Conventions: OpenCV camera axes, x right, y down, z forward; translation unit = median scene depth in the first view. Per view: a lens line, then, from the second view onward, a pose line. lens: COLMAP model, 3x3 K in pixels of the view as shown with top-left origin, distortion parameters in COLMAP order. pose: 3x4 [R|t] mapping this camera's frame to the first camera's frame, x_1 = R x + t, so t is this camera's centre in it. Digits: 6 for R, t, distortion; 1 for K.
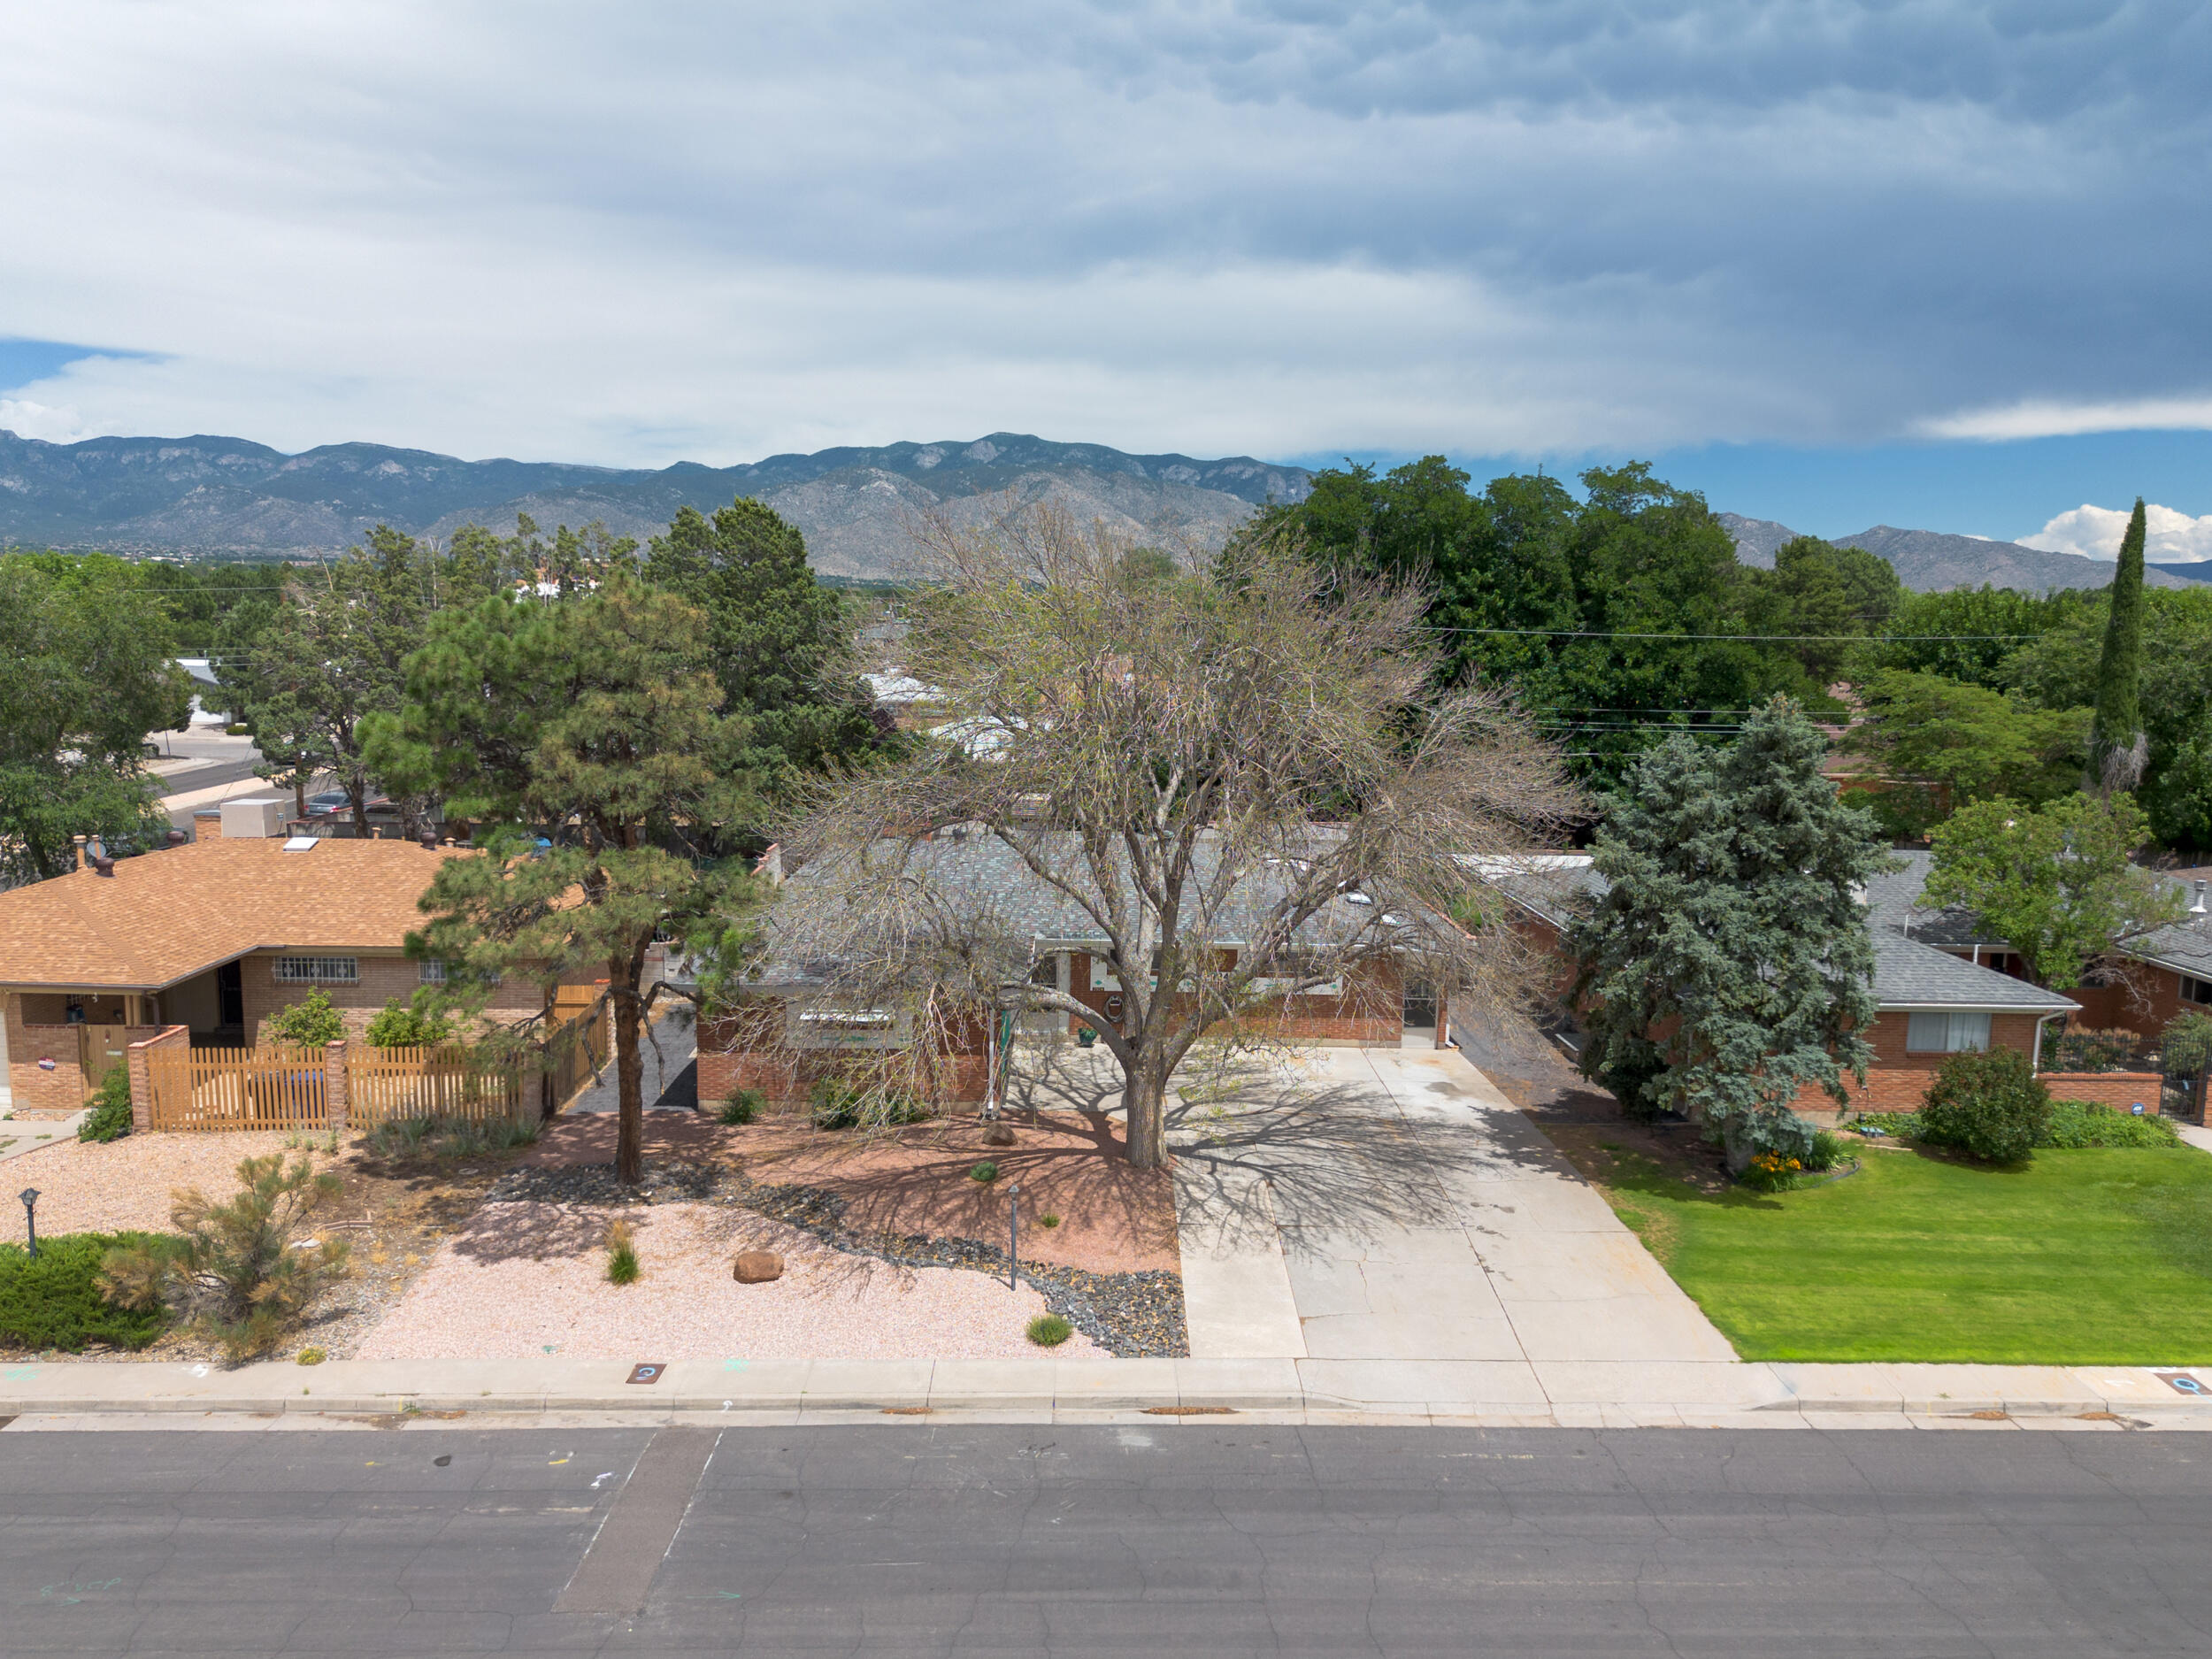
lens RADIAL K [[1691.3, 0, 1120.3], [0, 1691.3, 898.8], [0, 0, 1]] dist [0.051583, -0.042094]
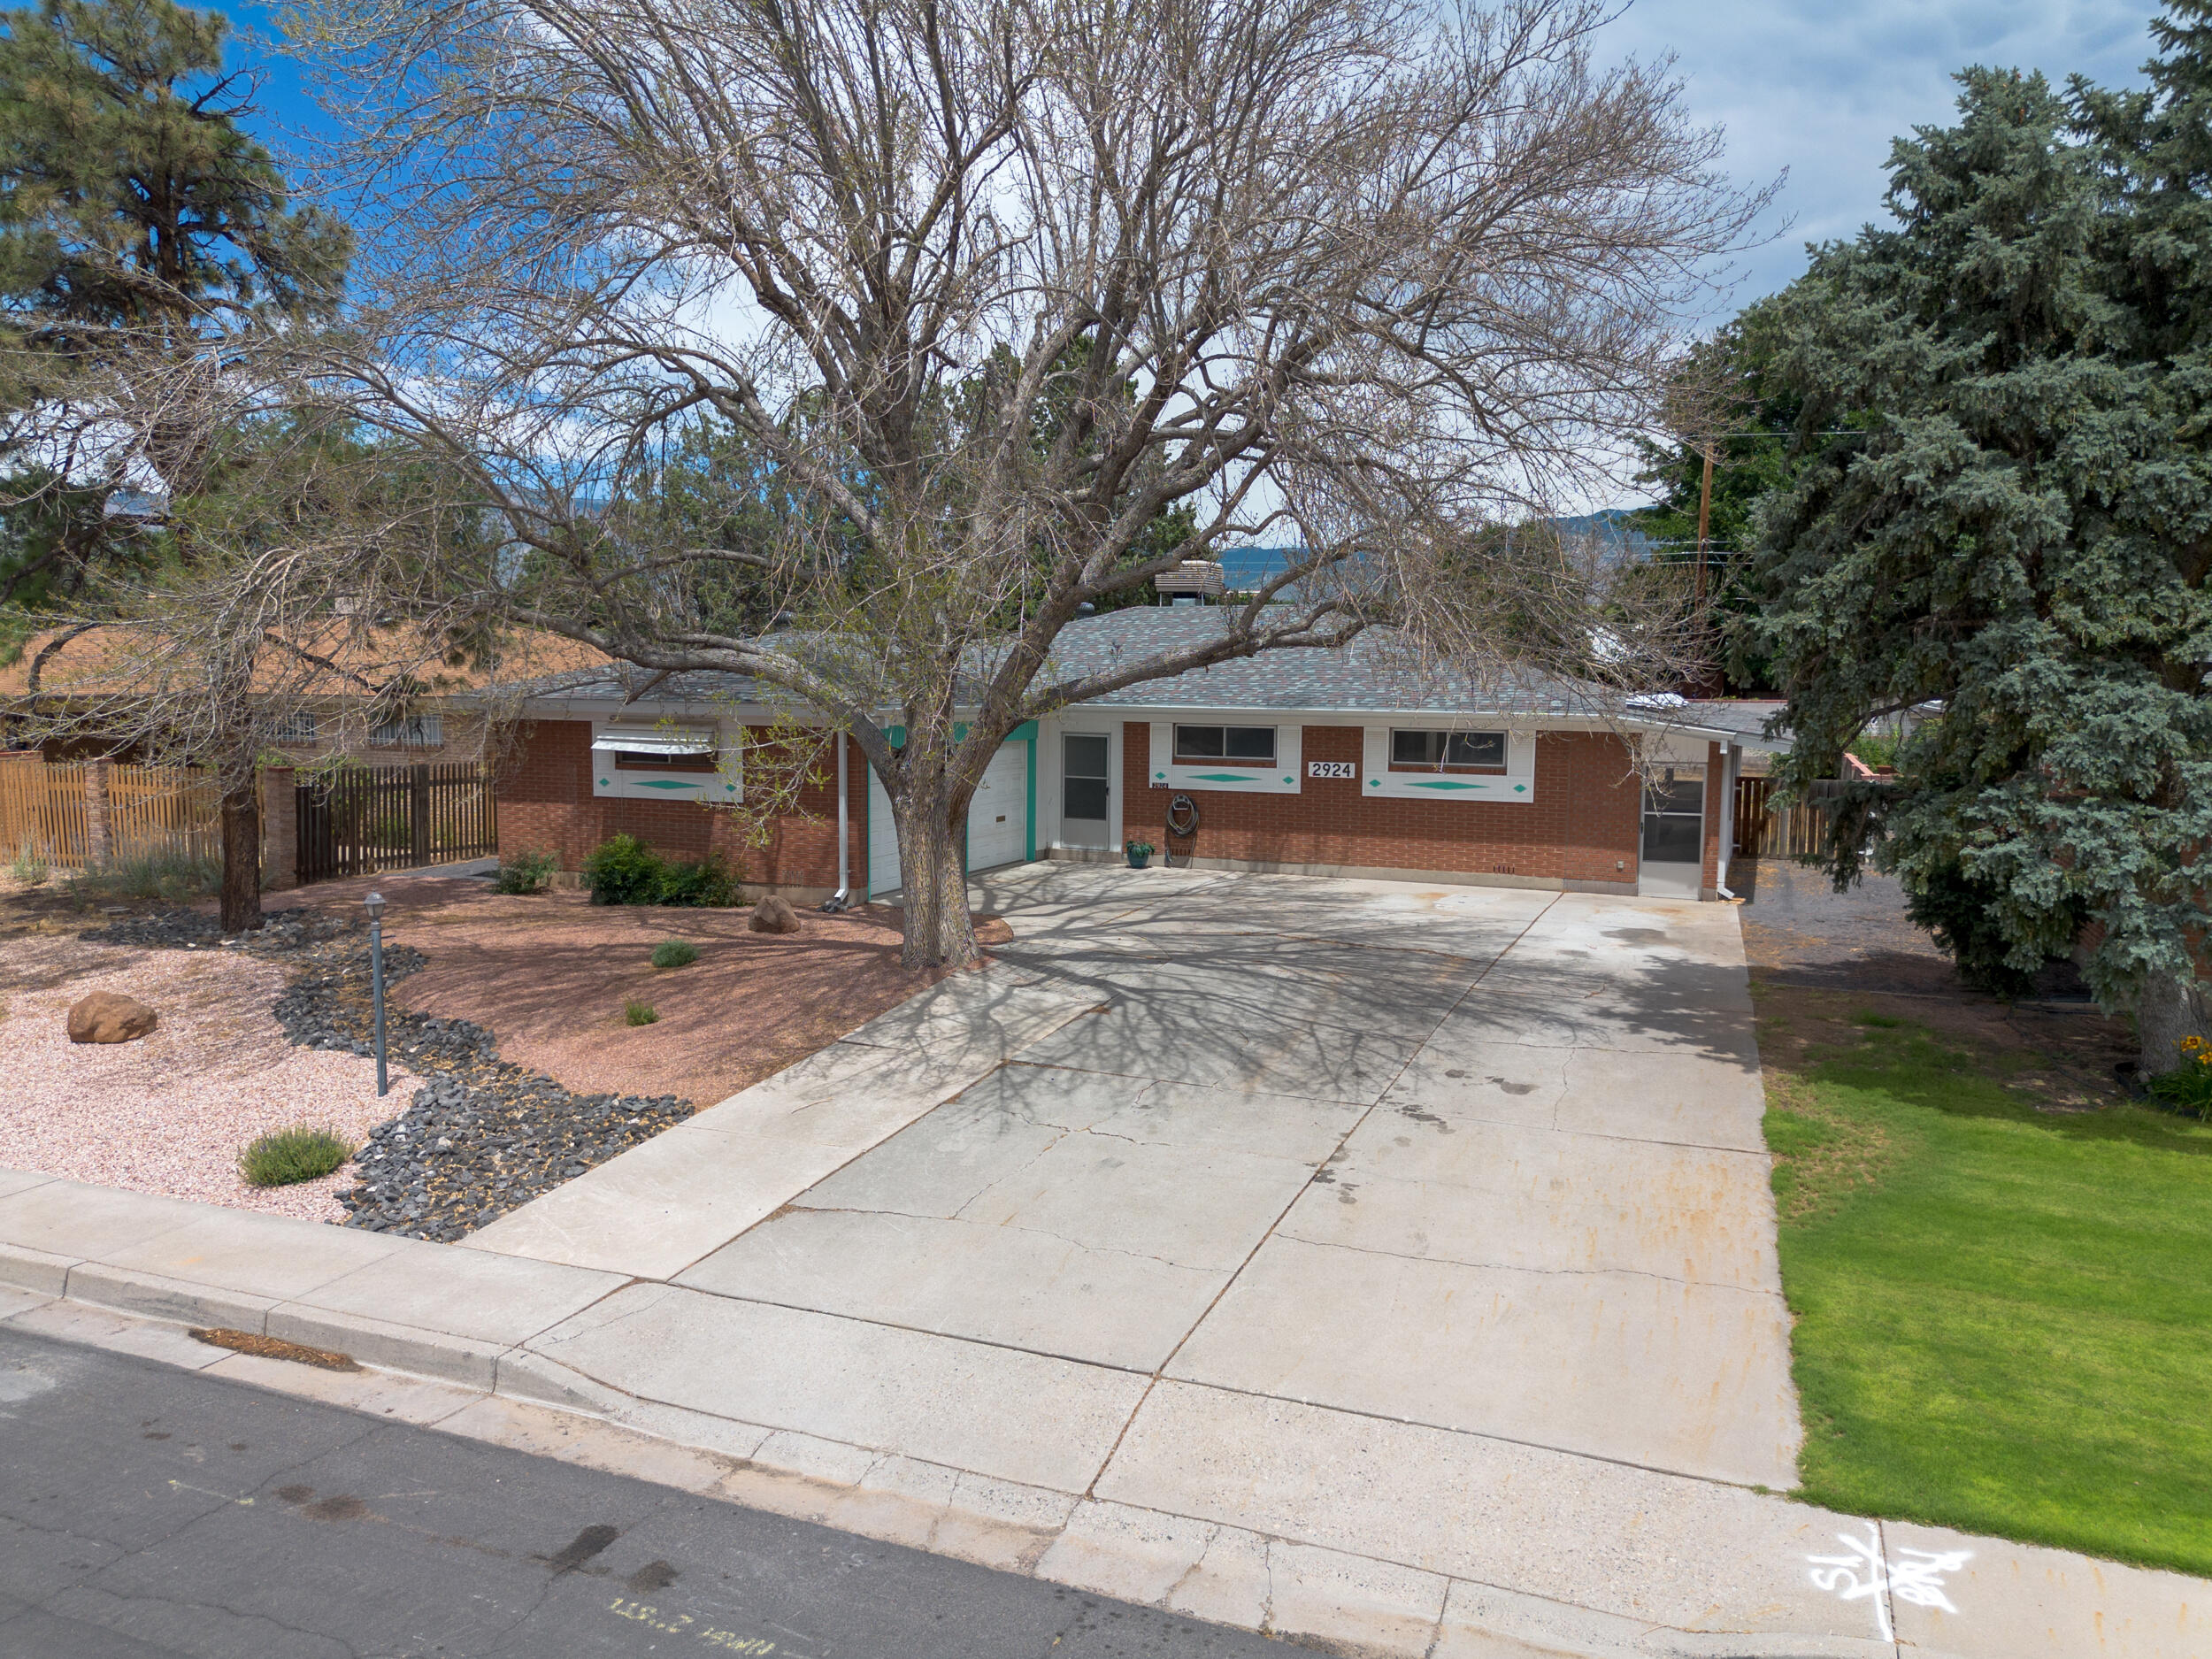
lens RADIAL K [[1573.2, 0, 1106.0], [0, 1573.2, 829.5], [0, 0, 1]] dist [0.045541, -0.035068]
pose [[0.910628, 0.027803, -0.412290, 0.313533], [-0.055722, 0.996883, -0.055848, 0.148103], [0.409452, 0.073831, 0.909339, 0.577022]]
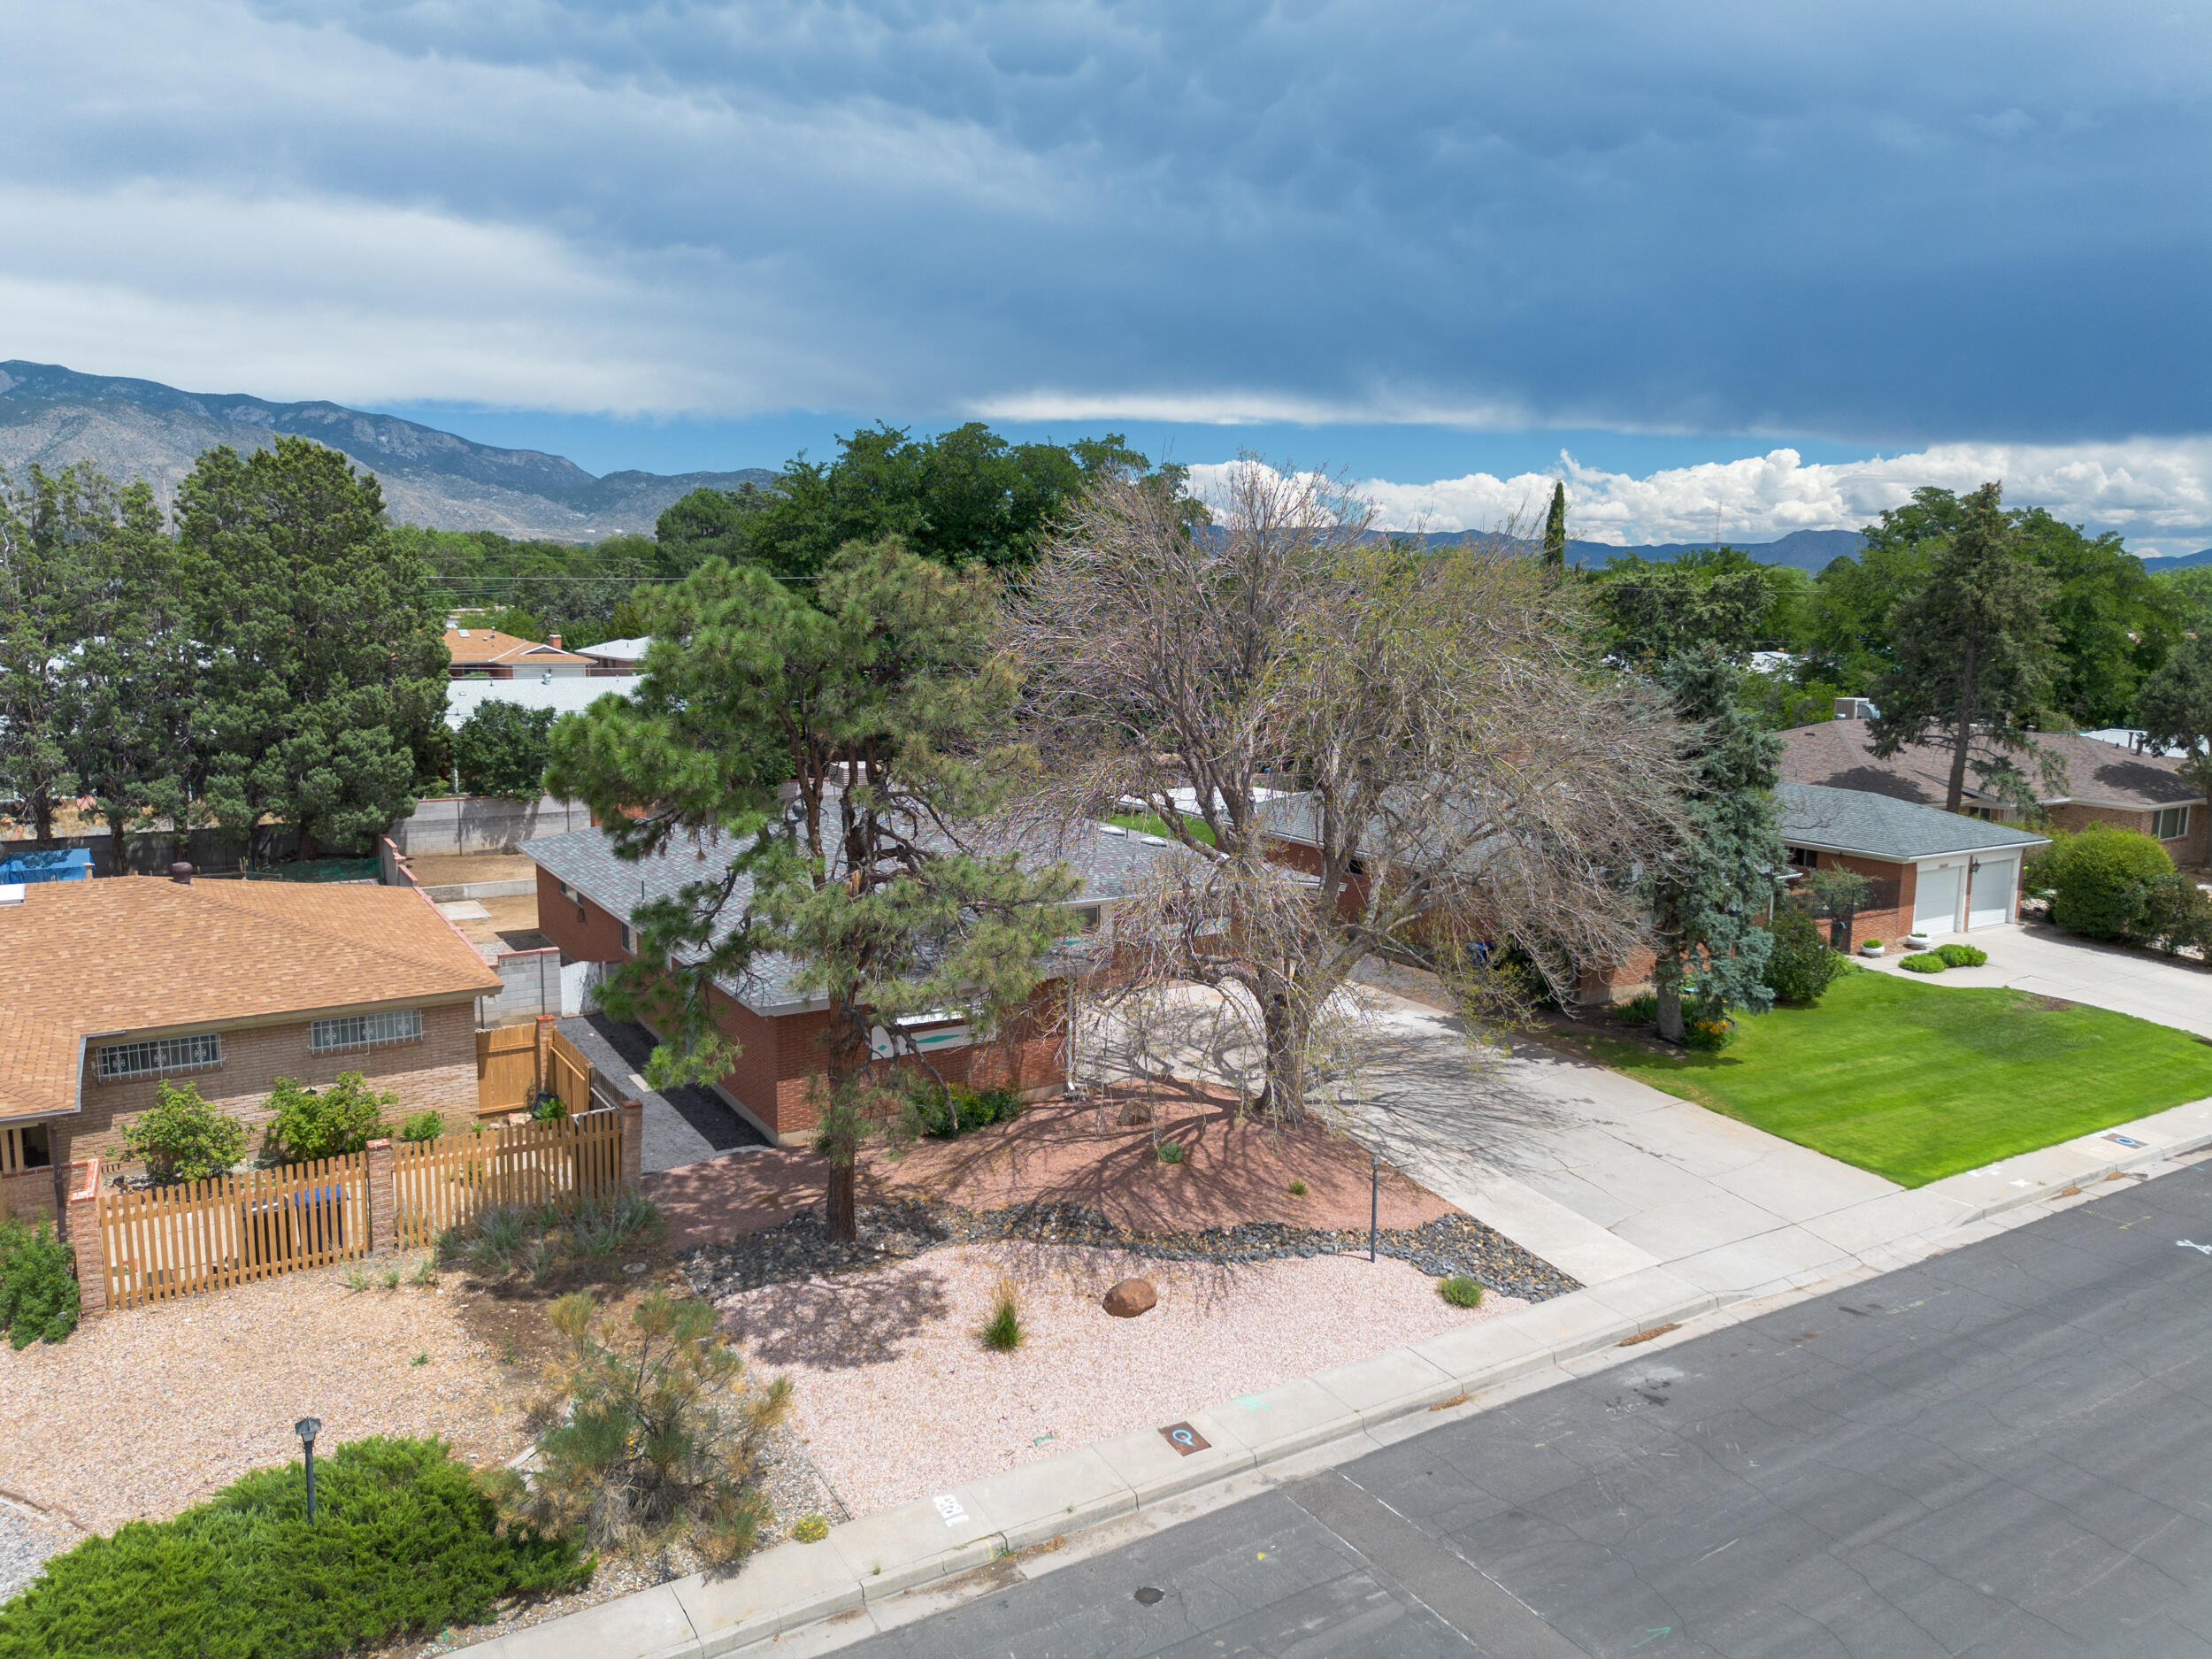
lens RADIAL K [[1573.2, 0, 1106.0], [0, 1573.2, 829.5], [0, 0, 1]] dist [0.045541, -0.035068]
pose [[0.871203, -0.084452, 0.483604, -0.566996], [0.084786, 0.996173, 0.021220, -0.048758], [-0.483545, 0.022516, 0.875030, 0.237590]]
